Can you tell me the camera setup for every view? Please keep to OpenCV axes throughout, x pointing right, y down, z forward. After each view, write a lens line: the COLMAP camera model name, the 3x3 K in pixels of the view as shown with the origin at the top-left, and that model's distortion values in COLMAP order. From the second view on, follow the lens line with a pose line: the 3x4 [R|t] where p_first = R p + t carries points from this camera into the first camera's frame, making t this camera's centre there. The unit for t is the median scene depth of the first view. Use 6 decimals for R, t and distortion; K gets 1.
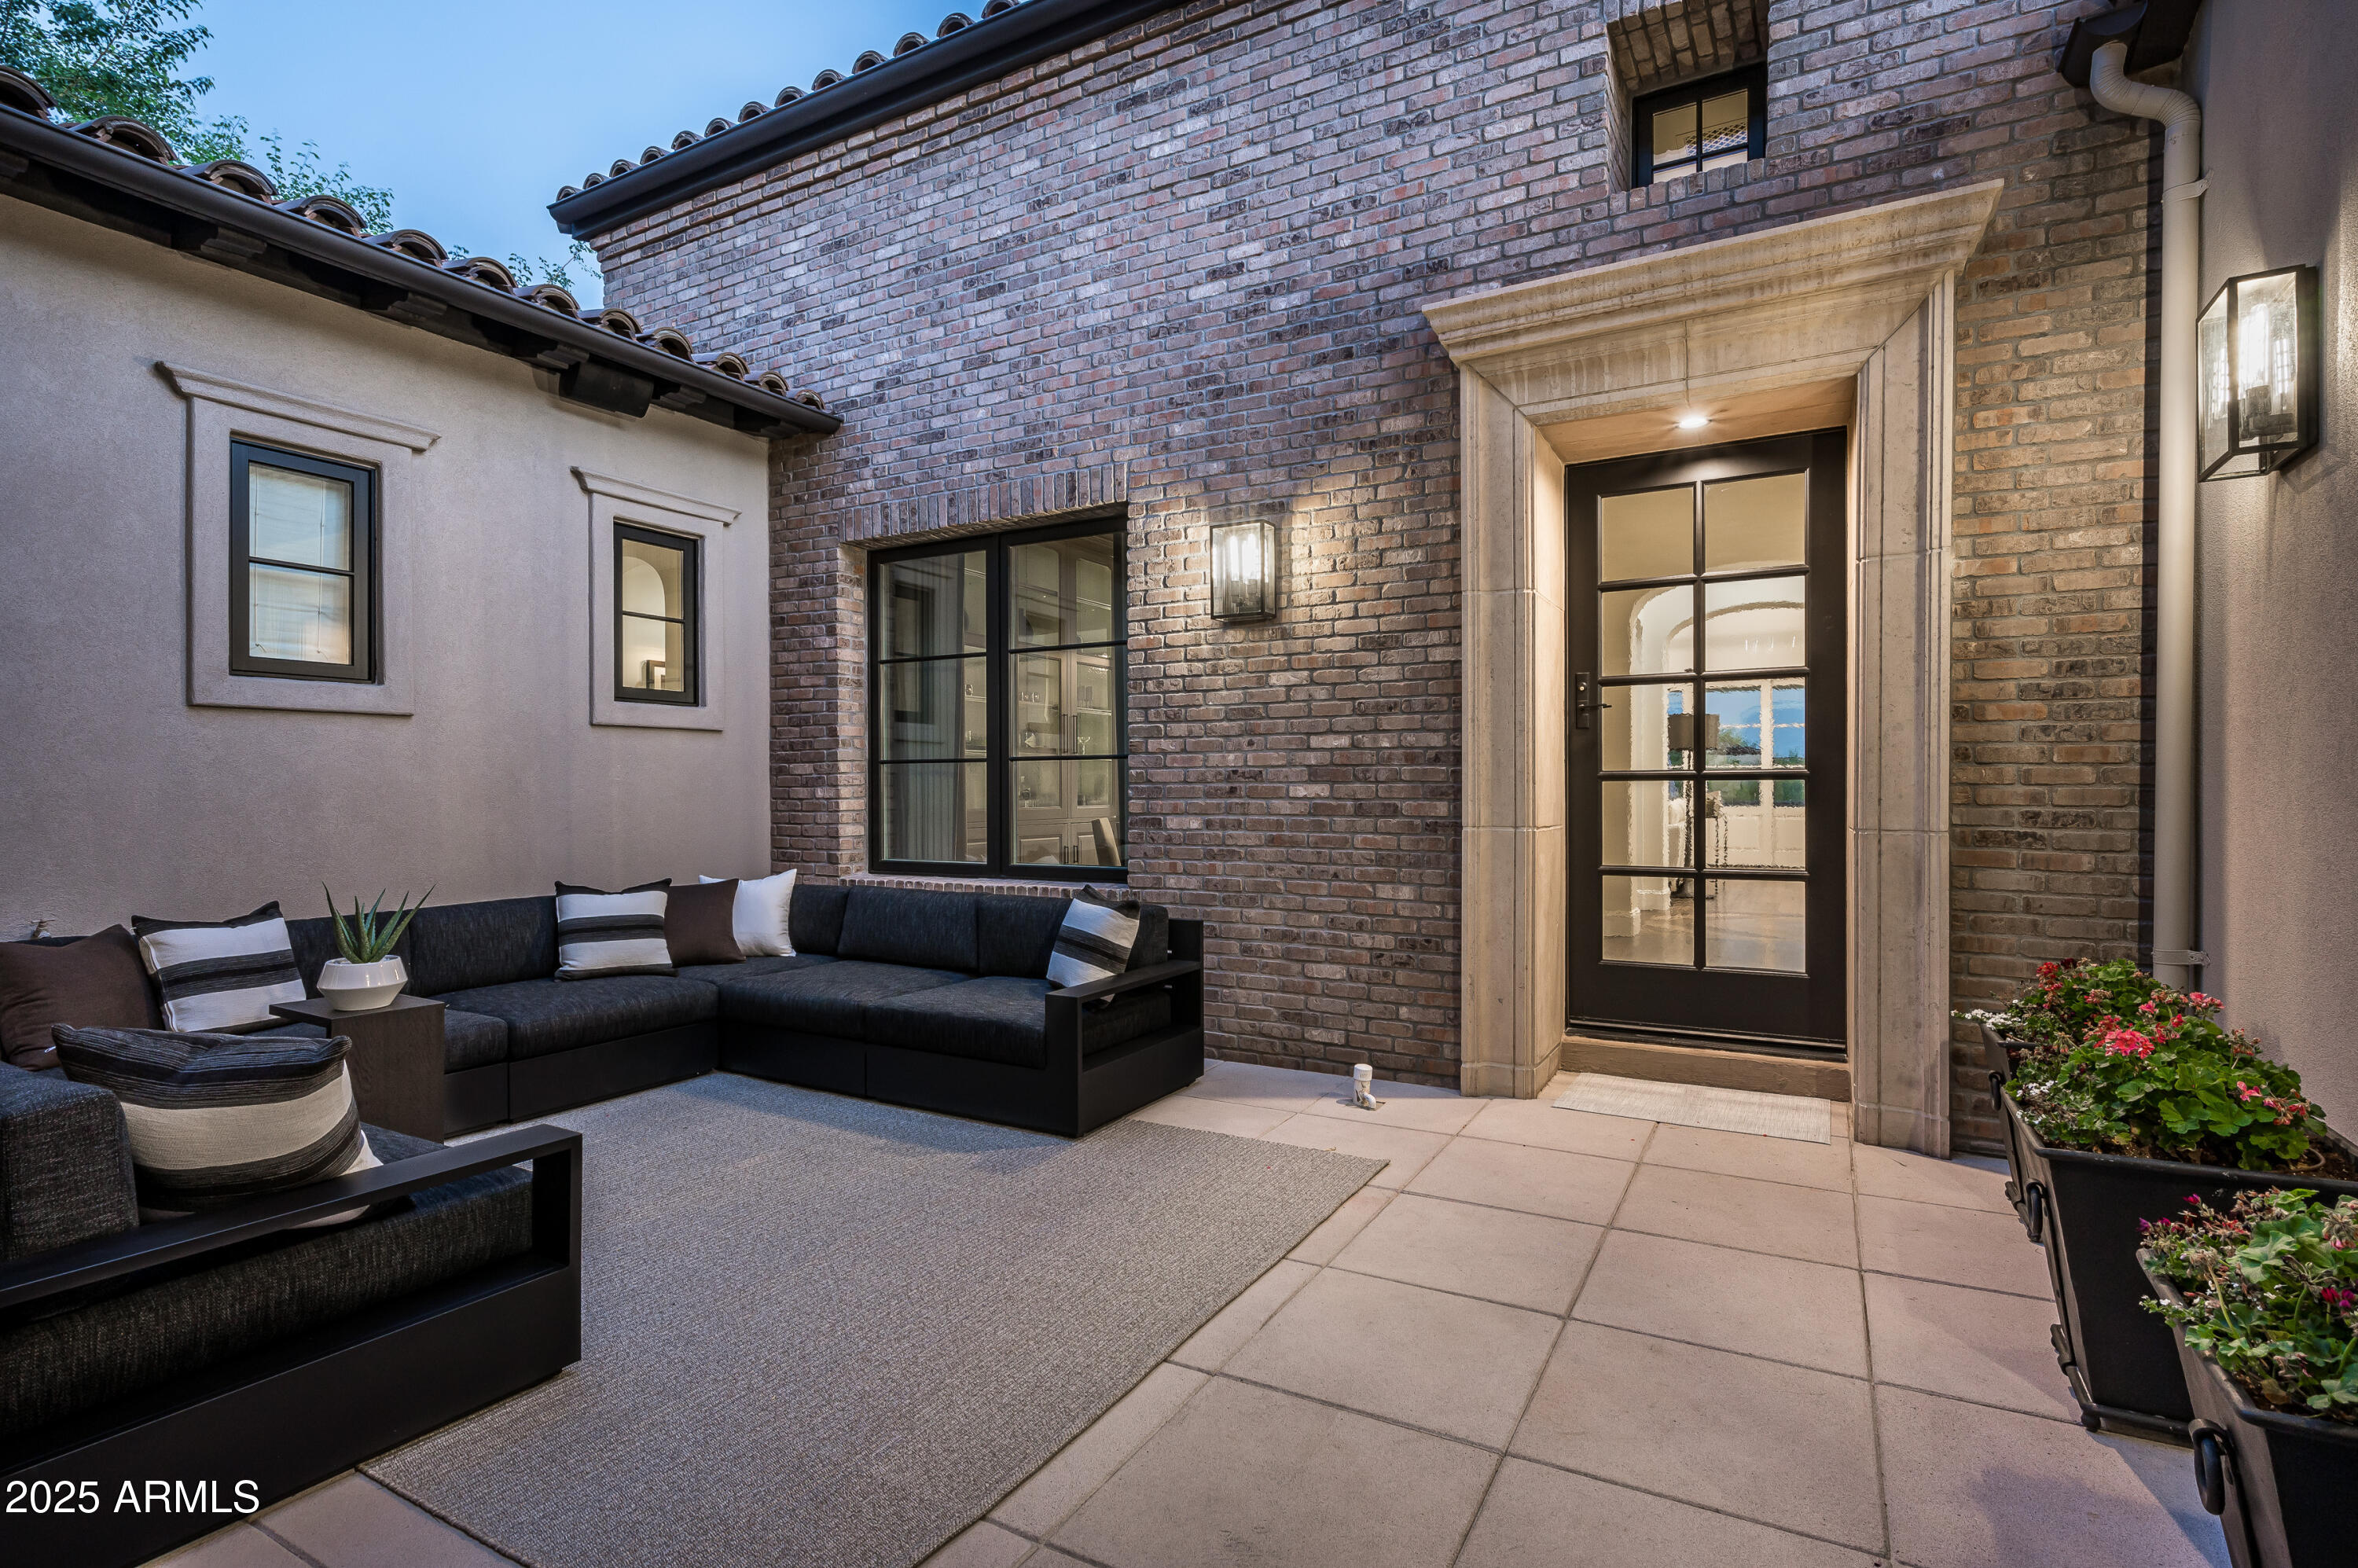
lens RADIAL K [[1131.9, 0, 1174.2], [0, 1131.9, 794.0], [0, 0, 1]] dist [0.001666, -0.001229]
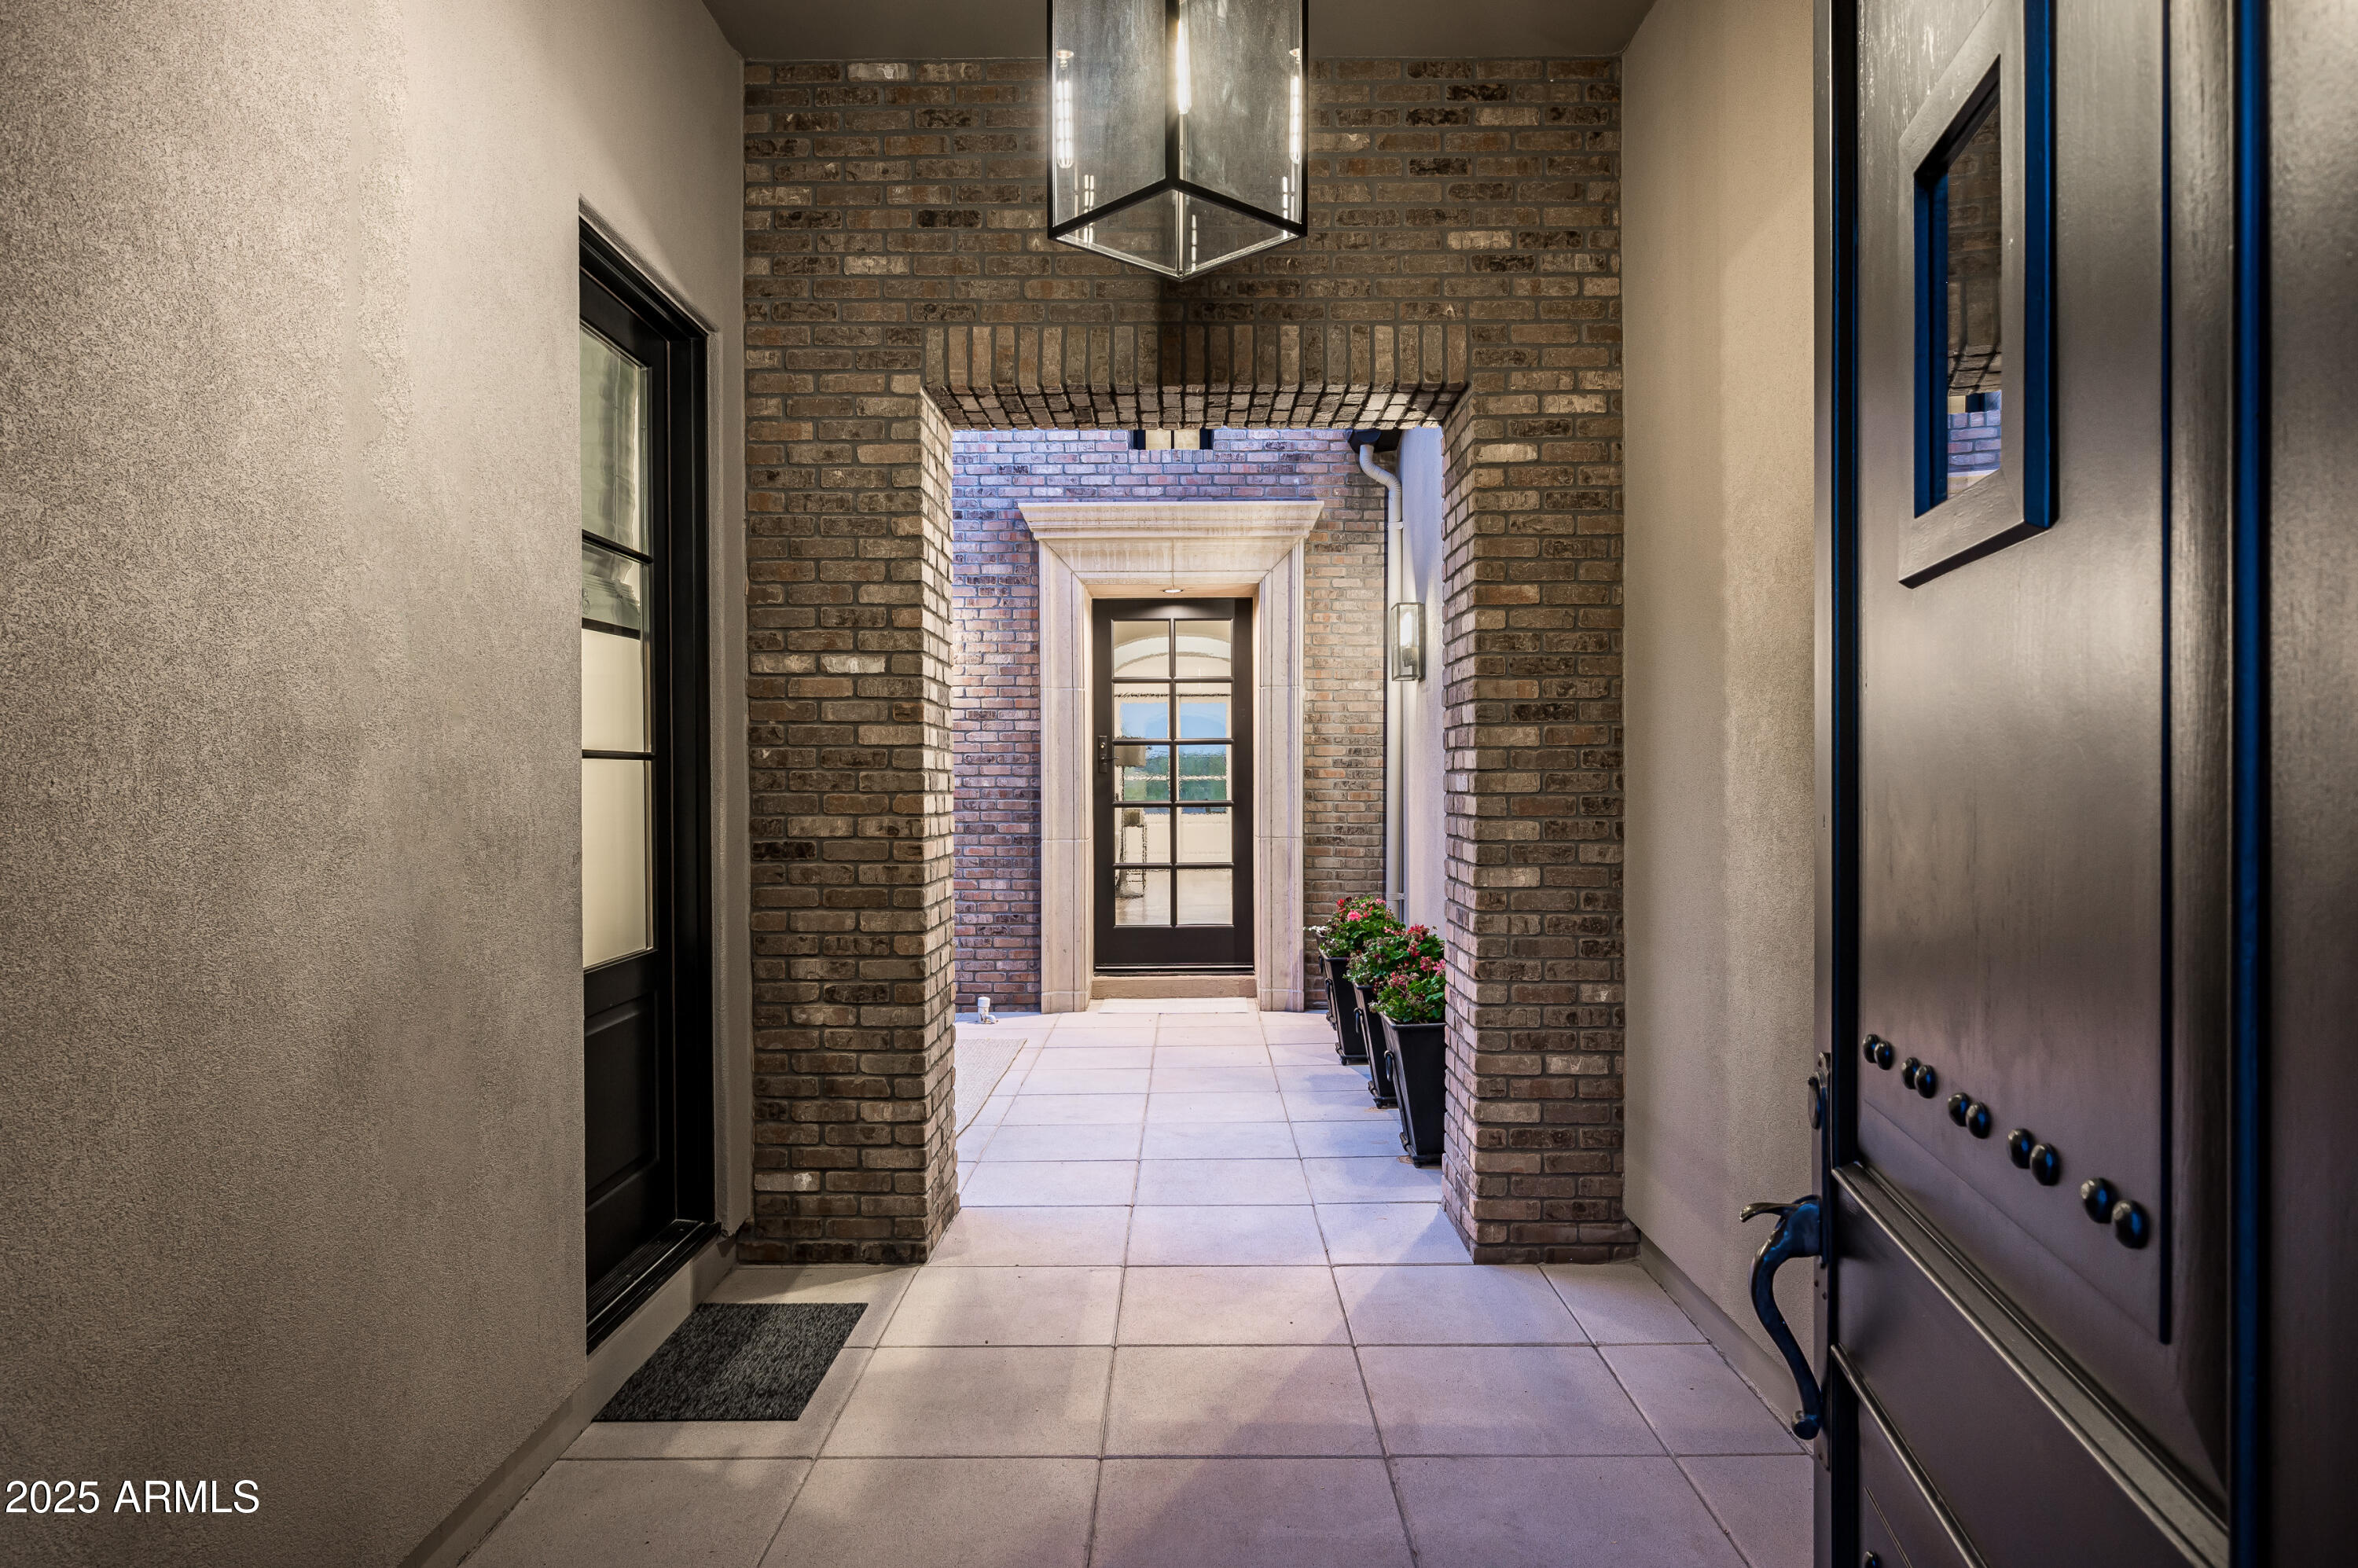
lens RADIAL K [[1494.8, 0, 1181.2], [0, 1494.8, 785.4], [0, 0, 1]] dist [0.000922, -0.000014]
pose [[0.874057, -0.003793, 0.485809, -0.581762], [0.004927, 0.999987, -0.001058, -0.043110], [-0.485798, 0.003318, 0.874065, -0.893242]]
